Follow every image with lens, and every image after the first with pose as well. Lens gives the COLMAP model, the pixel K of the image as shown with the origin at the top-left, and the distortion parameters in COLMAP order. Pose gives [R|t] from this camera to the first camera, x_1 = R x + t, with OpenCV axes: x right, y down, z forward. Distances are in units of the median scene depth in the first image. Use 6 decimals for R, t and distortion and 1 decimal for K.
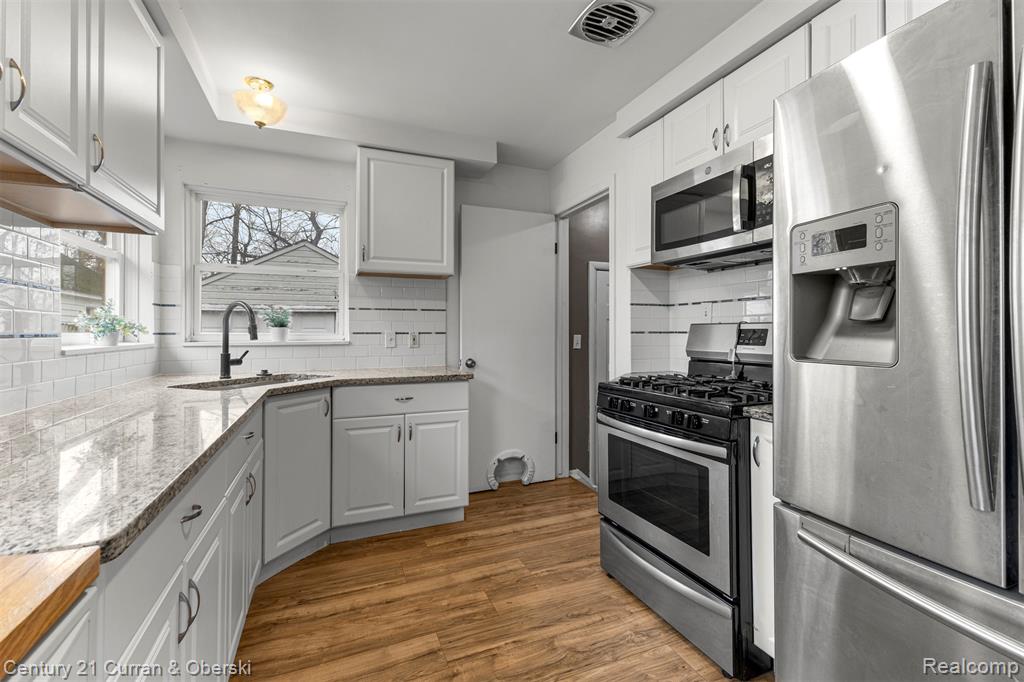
lens RADIAL K [[443.0, 0, 511.9], [0, 443.0, 332.9], [0, 0, 1]] dist [0.007987, -0.001392]
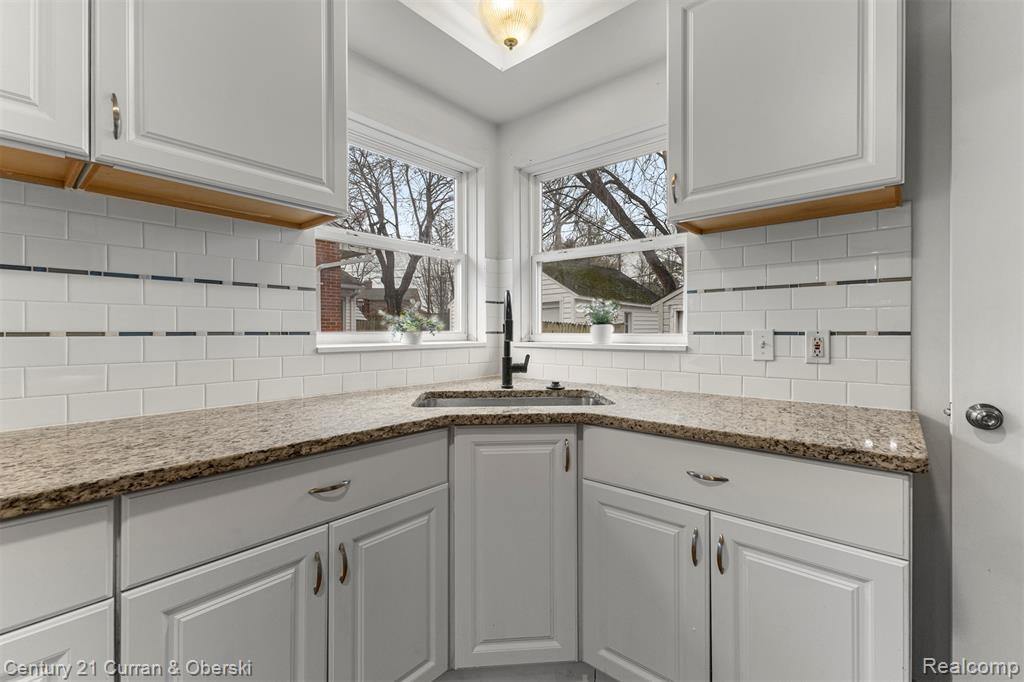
lens RADIAL K [[443.0, 0, 512.1], [0, 443.0, 333.2], [0, 0, 1]] dist [0.007987, -0.001392]
pose [[0.443492, 0.002575, -0.896275, 0.078334], [-0.003215, 0.999994, 0.001282, 0.001661], [0.896273, 0.002313, 0.443497, 0.630678]]
